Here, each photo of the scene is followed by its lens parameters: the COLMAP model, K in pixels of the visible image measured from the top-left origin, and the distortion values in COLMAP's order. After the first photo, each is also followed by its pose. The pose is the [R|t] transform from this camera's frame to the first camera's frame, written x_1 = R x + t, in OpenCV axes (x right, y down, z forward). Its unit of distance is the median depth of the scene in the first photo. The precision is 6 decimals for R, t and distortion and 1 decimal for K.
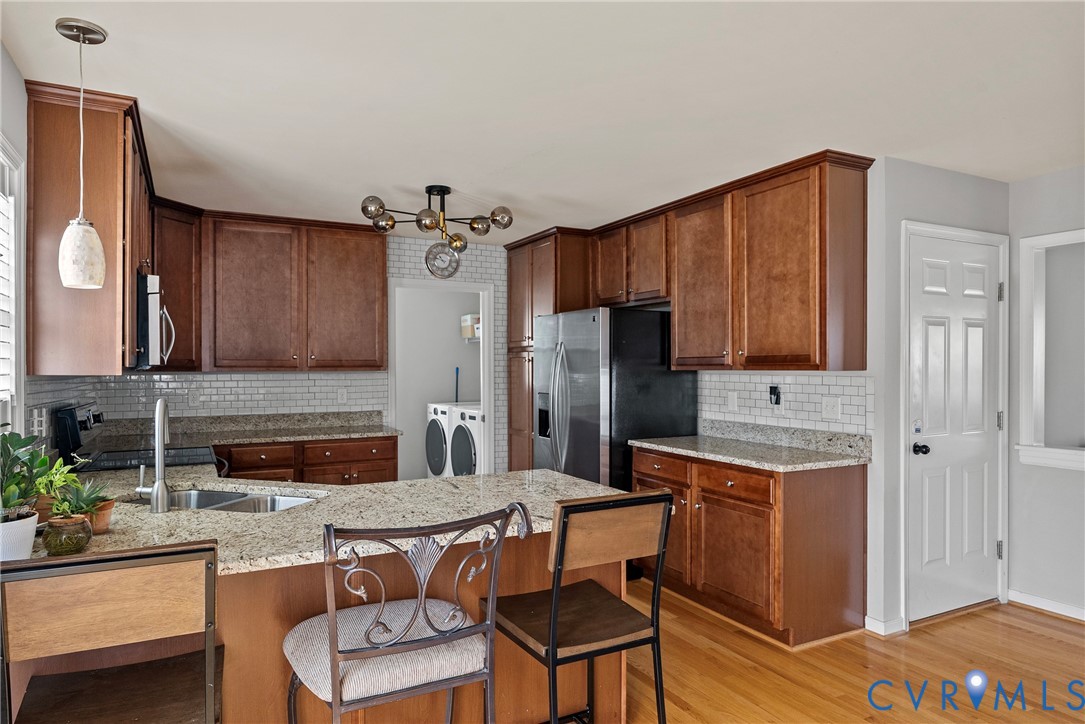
lens RADIAL K [[671.9, 0, 543.0], [0, 671.9, 368.6], [0, 0, 1]] dist [-0.021712, -0.000115]
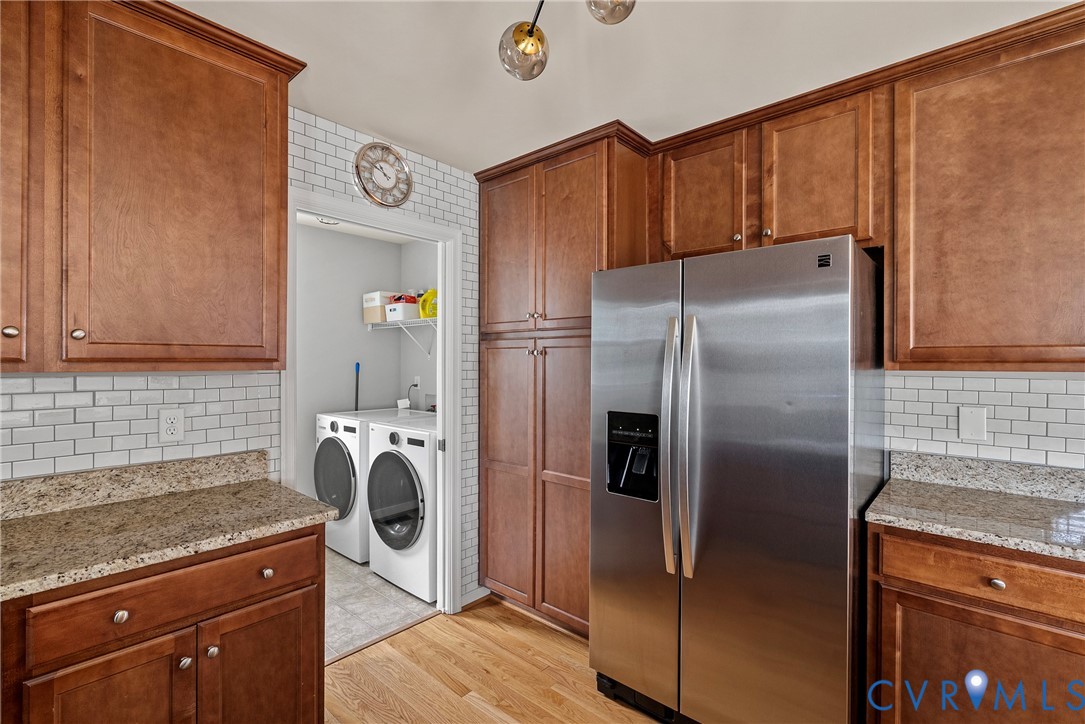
lens RADIAL K [[490.5, 0, 541.8], [0, 490.5, 363.5], [0, 0, 1]] dist [-0.004062, 0.000197]
pose [[0.936160, 0.004469, 0.351545, -0.186107], [-0.004030, 0.999990, -0.001980, -0.001203], [-0.351550, 0.000437, 0.936169, 0.617159]]
